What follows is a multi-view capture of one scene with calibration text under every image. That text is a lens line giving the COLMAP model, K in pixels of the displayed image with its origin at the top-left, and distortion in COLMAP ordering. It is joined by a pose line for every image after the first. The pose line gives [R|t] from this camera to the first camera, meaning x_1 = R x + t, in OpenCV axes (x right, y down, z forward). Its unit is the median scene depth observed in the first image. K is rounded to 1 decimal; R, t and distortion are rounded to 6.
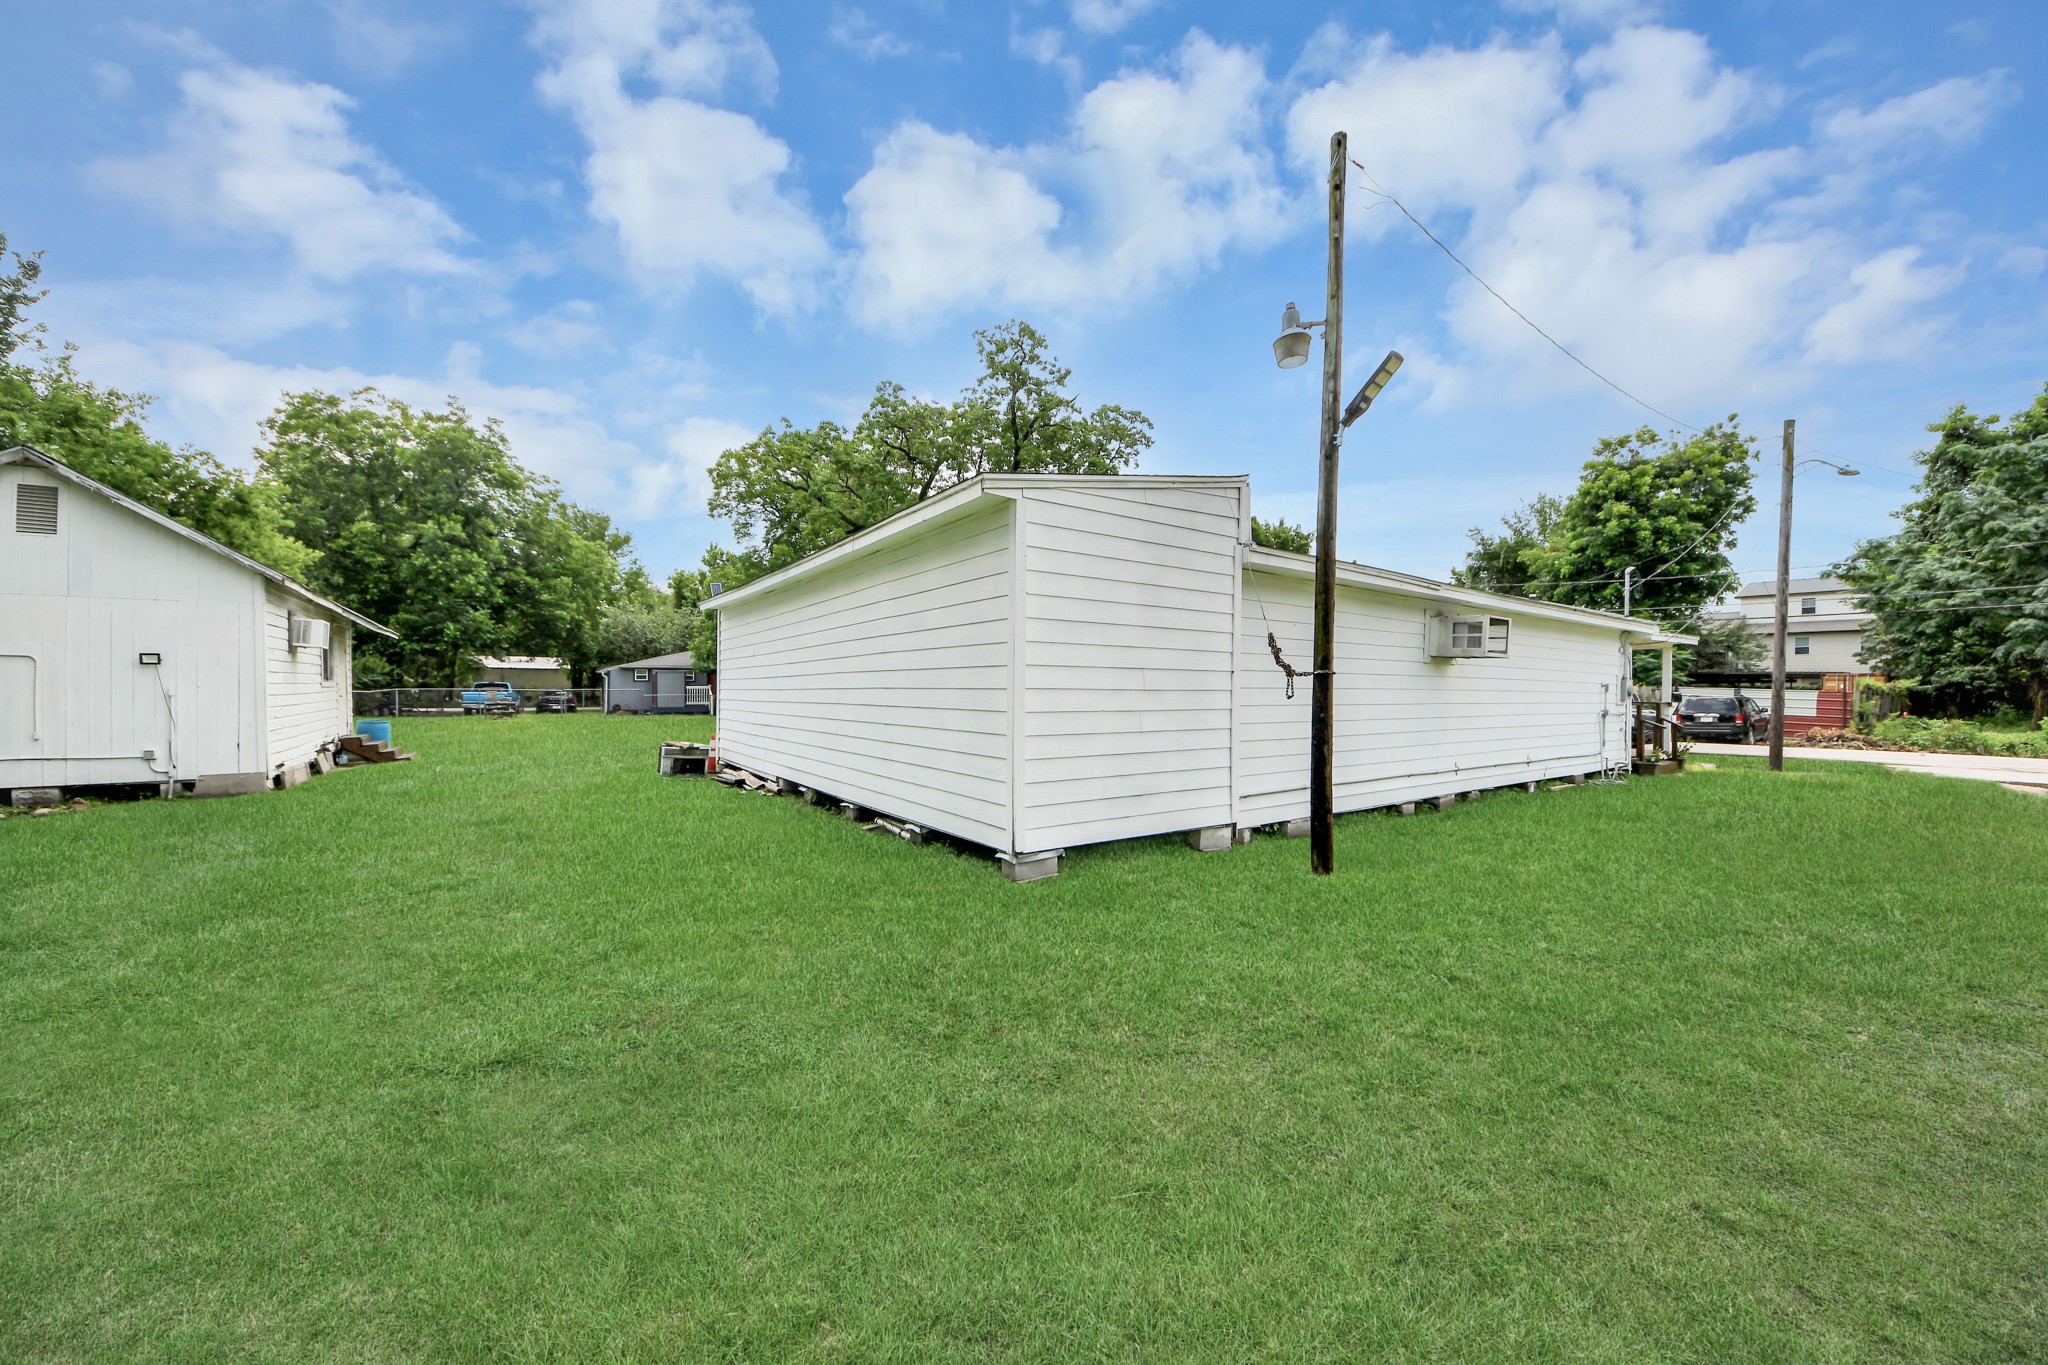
lens RADIAL K [[737.3, 0, 1024.0], [0, 737.3, 682.5], [0, 0, 1]] dist [-0.002748, -0.008693]
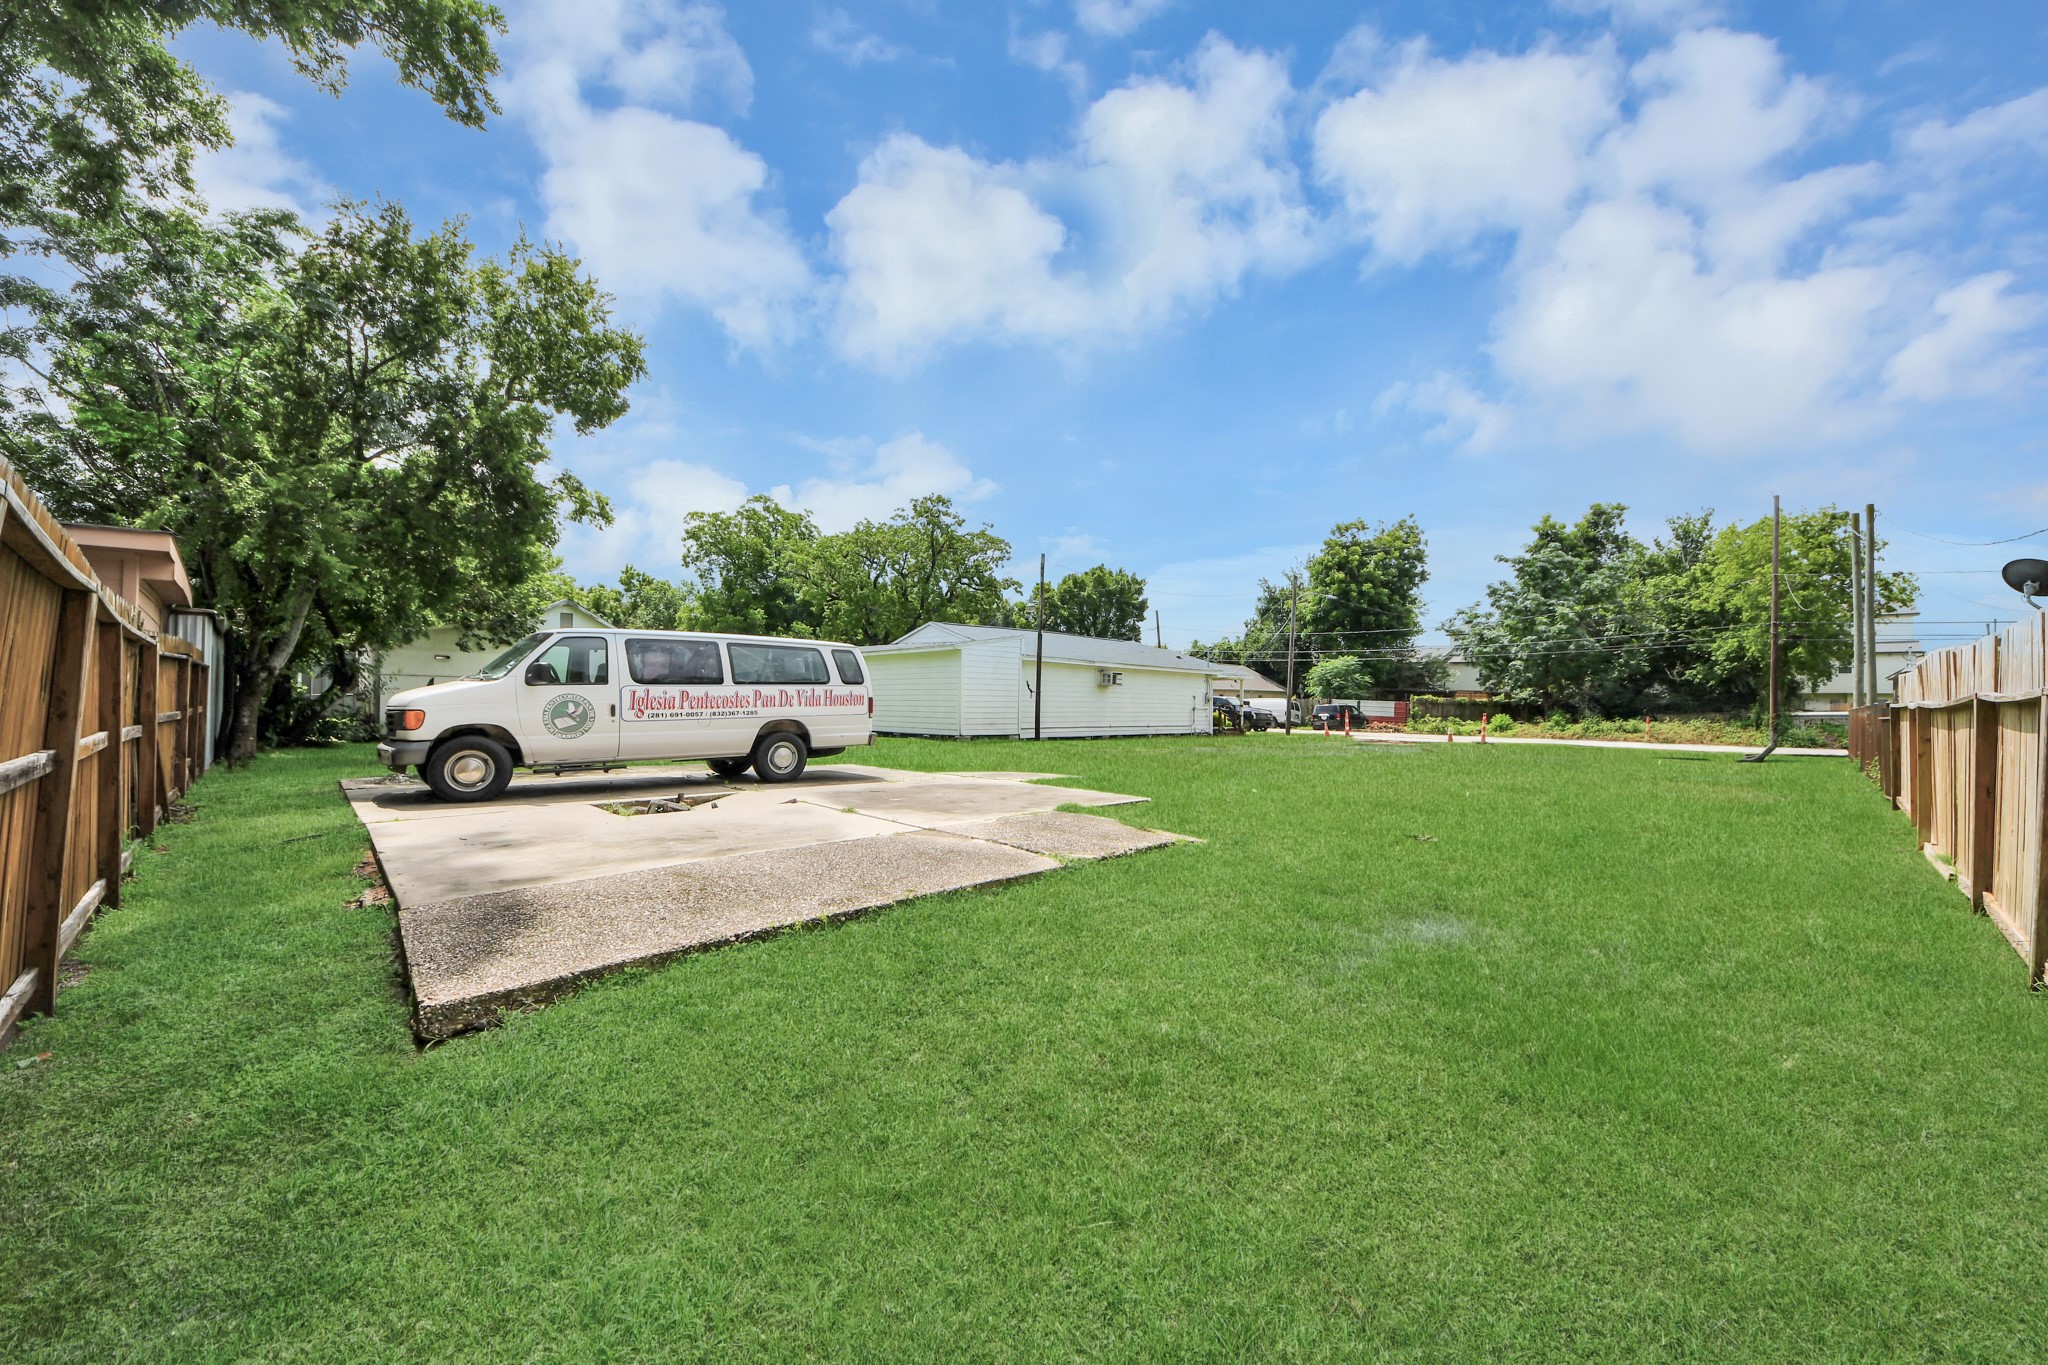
lens RADIAL K [[746.4, 0, 1015.7], [0, 746.4, 693.4], [0, 0, 1]] dist [-0.001022, -0.017083]
pose [[0.988287, 0.007647, 0.152414, -0.053568], [-0.007580, 0.999971, -0.001024, 0.000506], [-0.152417, -0.000144, 0.988316, -0.495961]]
